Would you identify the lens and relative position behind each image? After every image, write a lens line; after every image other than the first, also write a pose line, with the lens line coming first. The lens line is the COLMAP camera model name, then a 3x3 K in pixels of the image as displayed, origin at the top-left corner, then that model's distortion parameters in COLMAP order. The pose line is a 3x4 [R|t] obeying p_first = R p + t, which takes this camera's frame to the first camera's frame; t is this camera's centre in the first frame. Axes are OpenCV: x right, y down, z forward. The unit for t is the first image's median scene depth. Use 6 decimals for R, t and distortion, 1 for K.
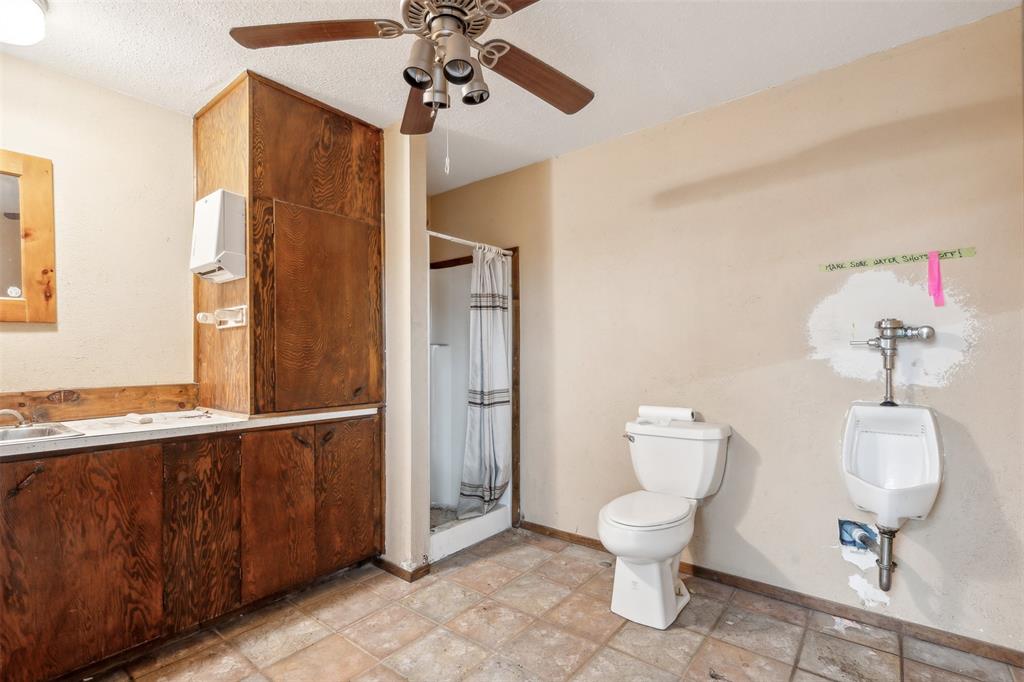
lens RADIAL K [[475.4, 0, 508.2], [0, 475.4, 350.0], [0, 0, 1]] dist [-0.002864, 0.000567]
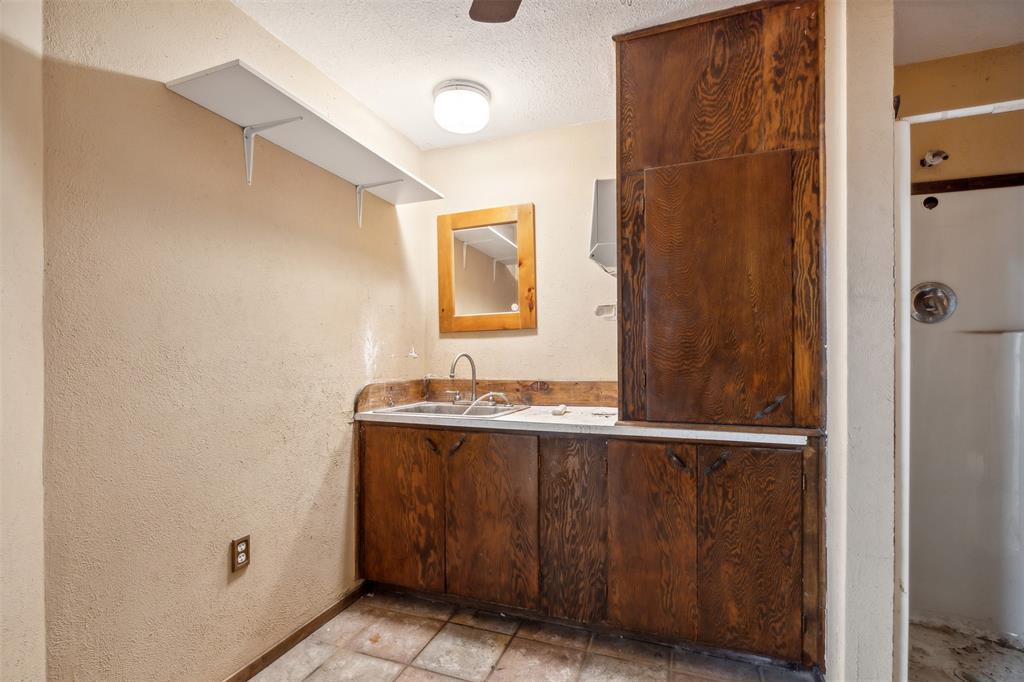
lens RADIAL K [[475.4, 0, 504.6], [0, 475.4, 353.2], [0, 0, 1]] dist [-0.002864, 0.000567]
pose [[0.312323, 0.000535, -0.949976, 0.238236], [0.015095, 0.999871, 0.005526, 0.001743], [0.949856, -0.016065, 0.312274, 0.505692]]
